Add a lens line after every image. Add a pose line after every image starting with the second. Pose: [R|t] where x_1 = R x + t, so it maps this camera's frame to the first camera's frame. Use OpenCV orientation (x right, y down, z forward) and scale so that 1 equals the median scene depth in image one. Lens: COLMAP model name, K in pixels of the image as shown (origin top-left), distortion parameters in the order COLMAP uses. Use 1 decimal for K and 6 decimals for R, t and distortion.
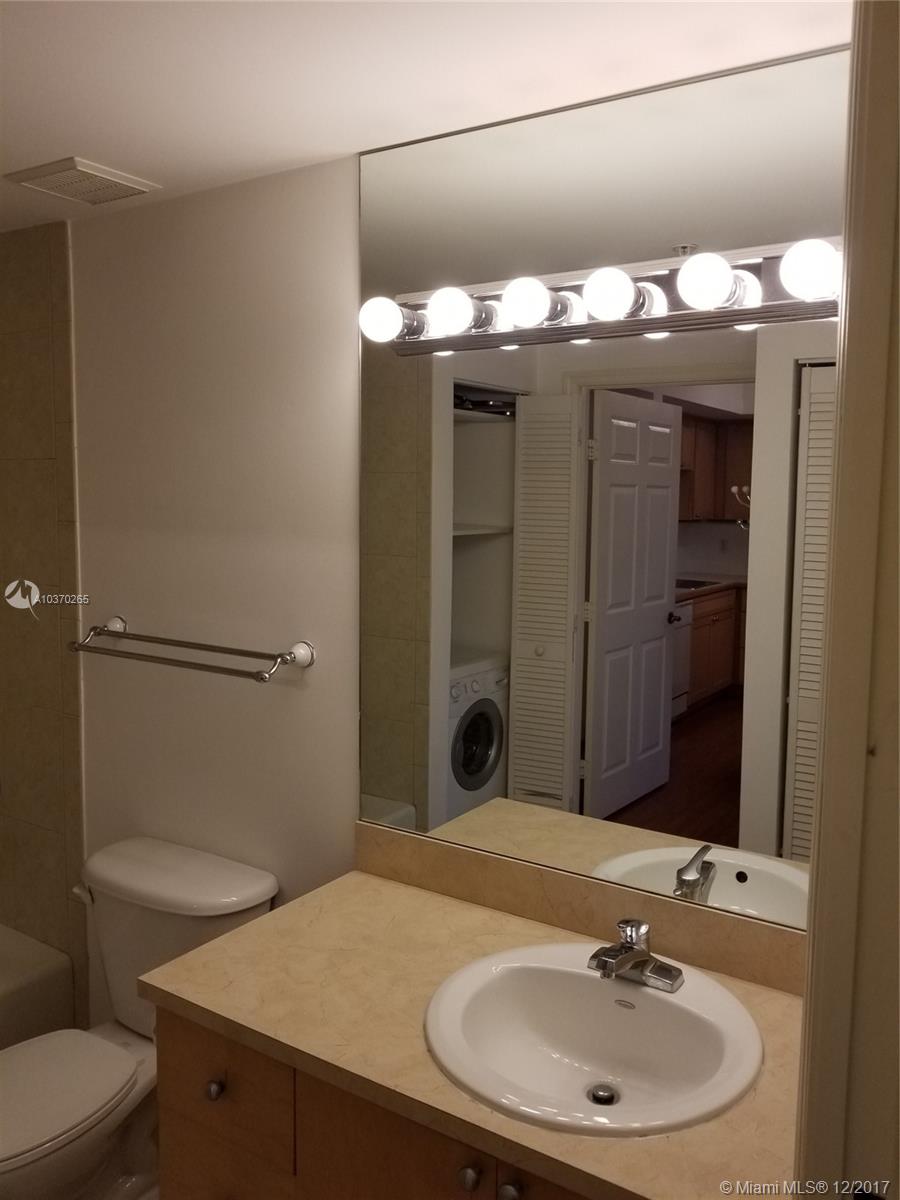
lens RADIAL K [[950.3, 0, 494.7], [0, 950.3, 579.9], [0, 0, 1]] dist [-0.005489, -0.014533]
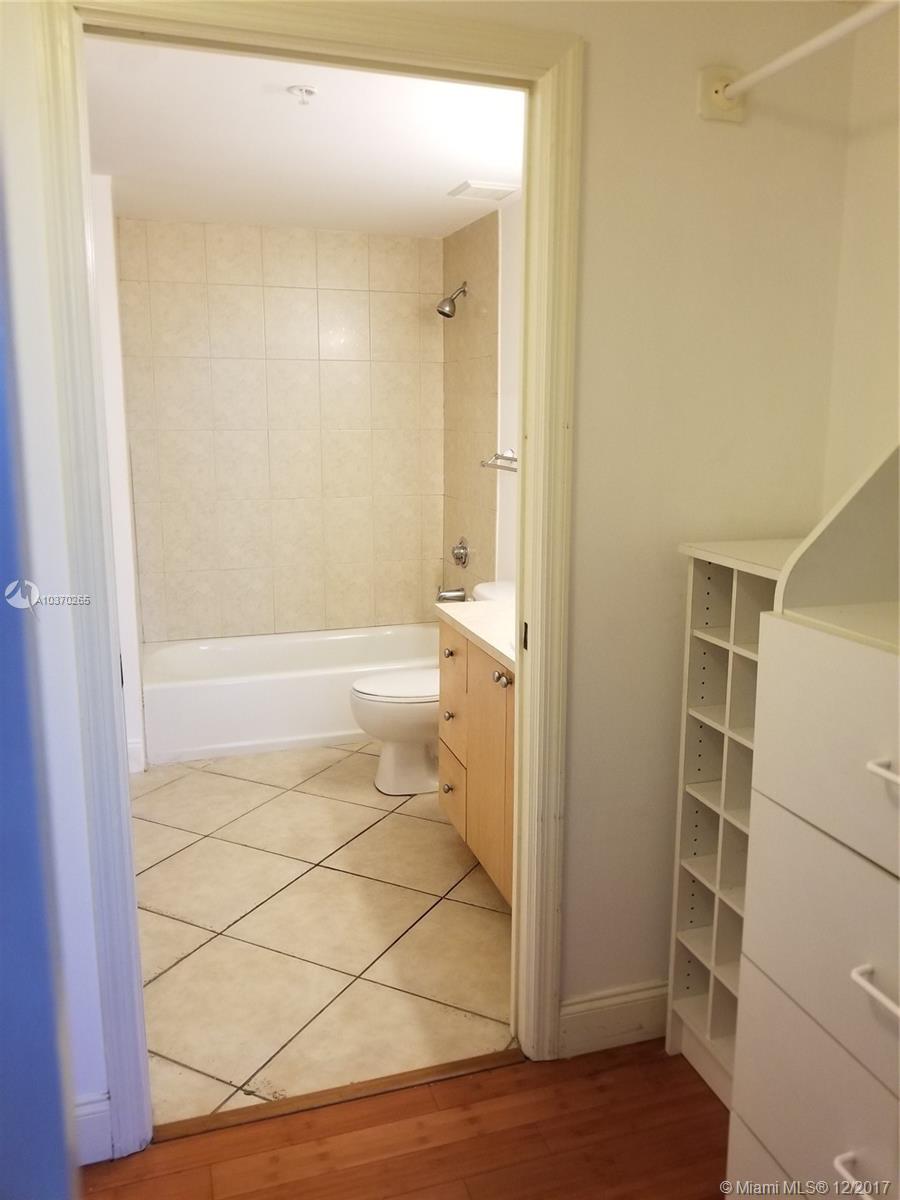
lens RADIAL K [[935.0, 0, 490.1], [0, 935.0, 577.3], [0, 0, 1]] dist [-0.002358, -0.011697]
pose [[0.779649, 0.103906, -0.617536, 0.702273], [-0.054831, 0.993678, 0.097970, 0.117015], [0.623812, -0.042522, 0.780417, -0.362920]]
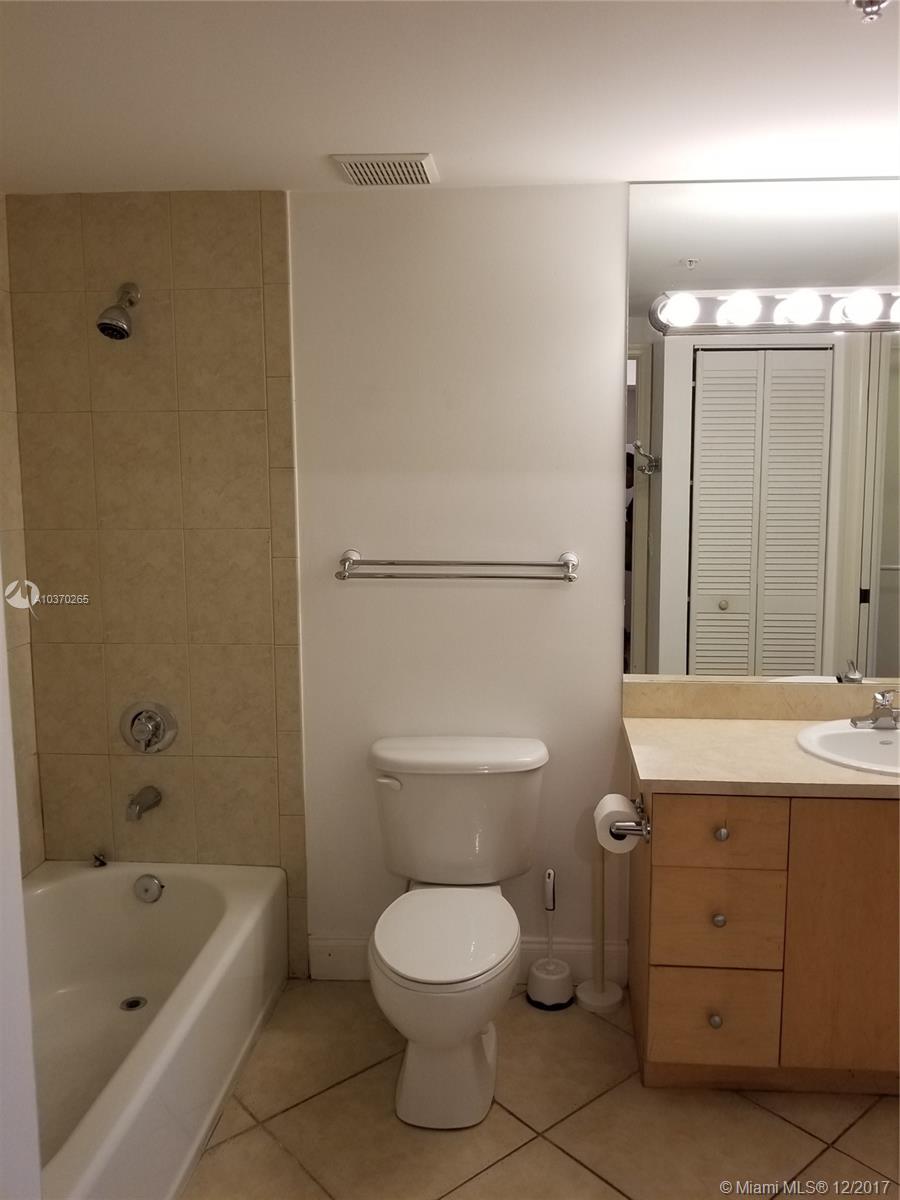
lens RADIAL K [[909.2, 0, 489.2], [0, 909.2, 597.1], [0, 0, 1]] dist [-0.003813, -0.039808]
pose [[0.881704, -0.070473, 0.466509, -0.870242], [0.056527, 0.997438, 0.043840, 0.063982], [-0.468404, -0.012284, 0.883429, -0.047306]]
